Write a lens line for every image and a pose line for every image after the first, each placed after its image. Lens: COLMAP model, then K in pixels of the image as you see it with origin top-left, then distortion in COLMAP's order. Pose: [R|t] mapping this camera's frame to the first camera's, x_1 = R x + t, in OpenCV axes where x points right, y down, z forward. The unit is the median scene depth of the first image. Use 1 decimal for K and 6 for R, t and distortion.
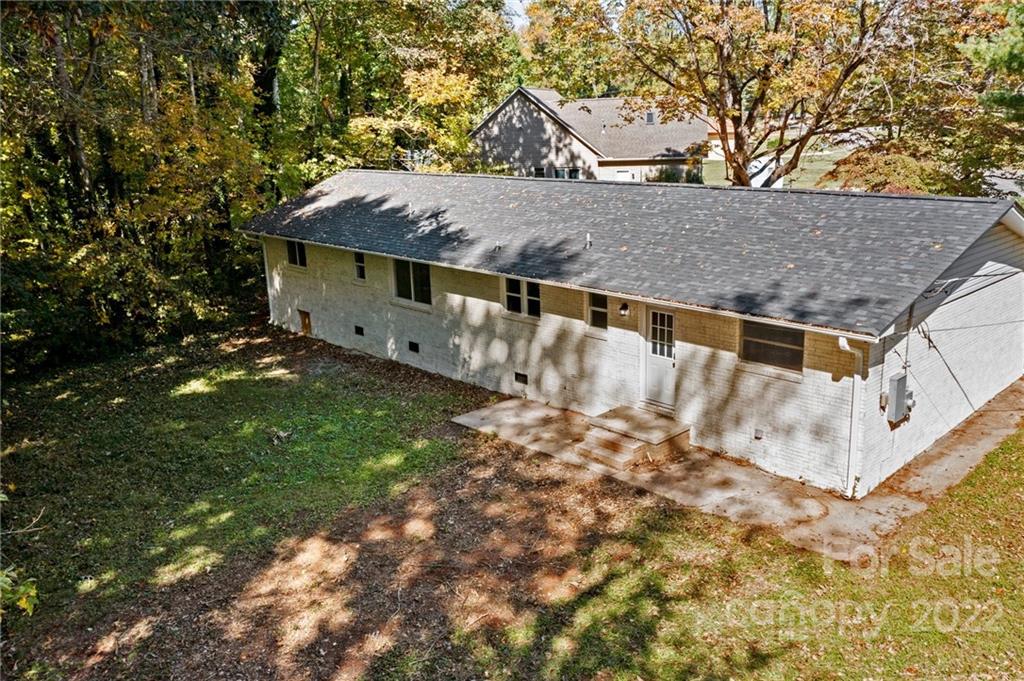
lens RADIAL K [[835.4, 0, 510.9], [0, 835.4, 329.6], [0, 0, 1]] dist [0.002285, 0.002306]
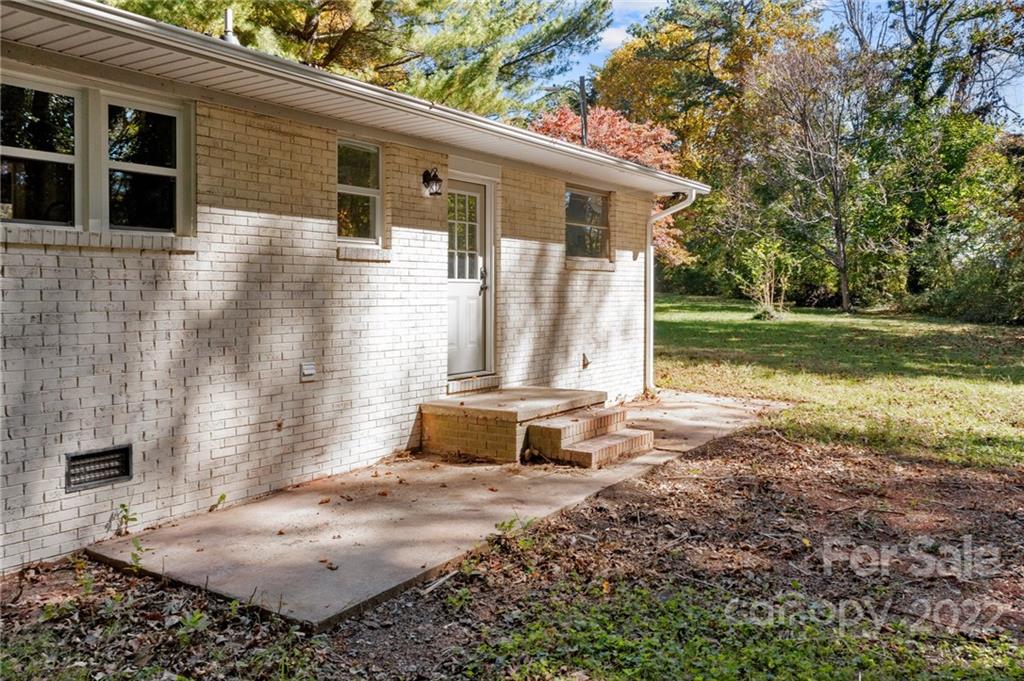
lens RADIAL K [[832.7, 0, 533.7], [0, 832.7, 291.8], [0, 0, 1]] dist [0.003216, 0.000378]
pose [[-0.237191, 0.032941, 0.970904, -0.301721], [0.248145, 0.968325, 0.027768, 0.032762], [-0.939236, 0.247512, -0.237852, 0.974570]]
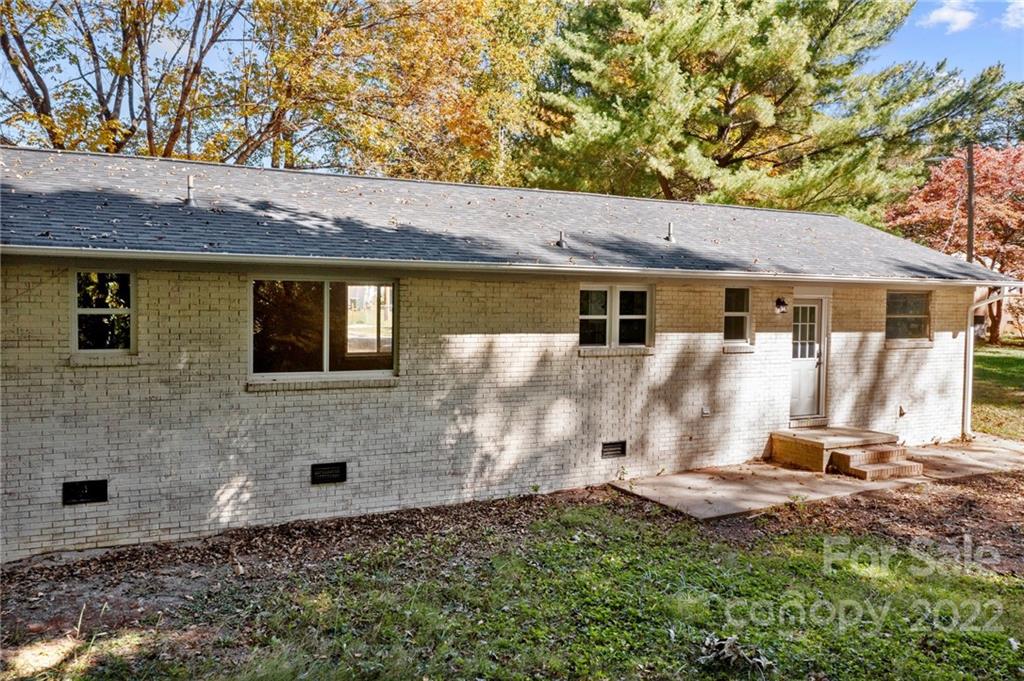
lens RADIAL K [[835.4, 0, 510.9], [0, 835.4, 329.6], [0, 0, 1]] dist [0.002285, 0.002306]
pose [[0.277803, -0.006971, 0.960613, -0.649066], [0.214490, 0.975179, -0.054953, -0.012217], [-0.936387, 0.221308, 0.272402, 0.935639]]
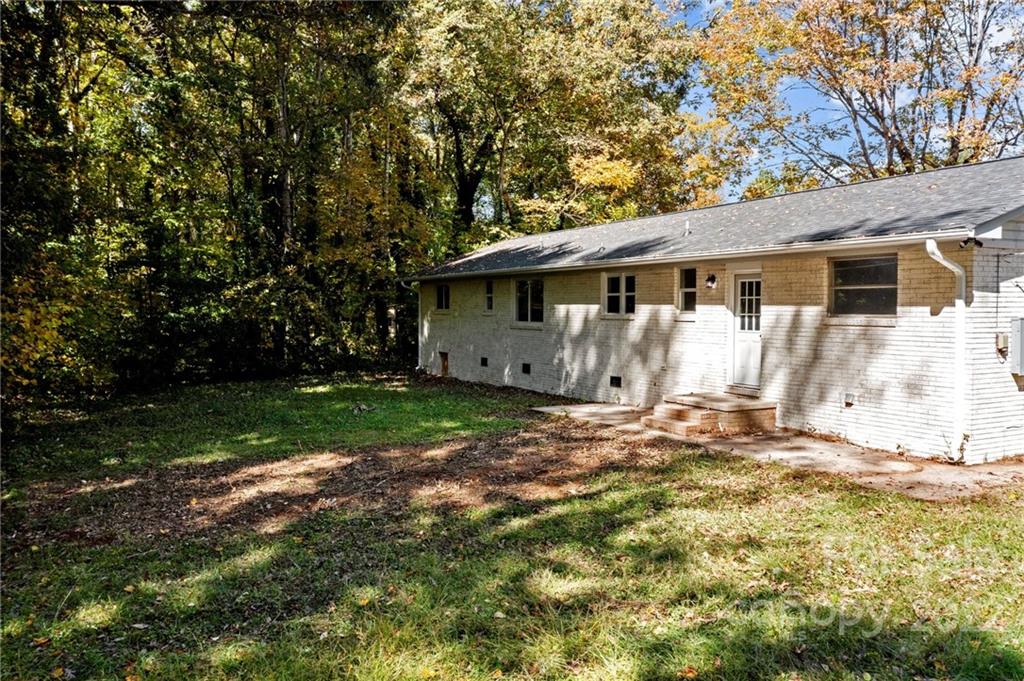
lens RADIAL K [[793.7, 0, 512.0], [0, 793.7, 340.5], [0, 0, 1]] dist [-0.006147, 0.000513]
pose [[0.960592, 0.046256, -0.274086, 0.152213], [-0.100803, 0.976902, -0.188417, 0.204823], [0.259039, 0.208621, 0.943067, 0.122410]]
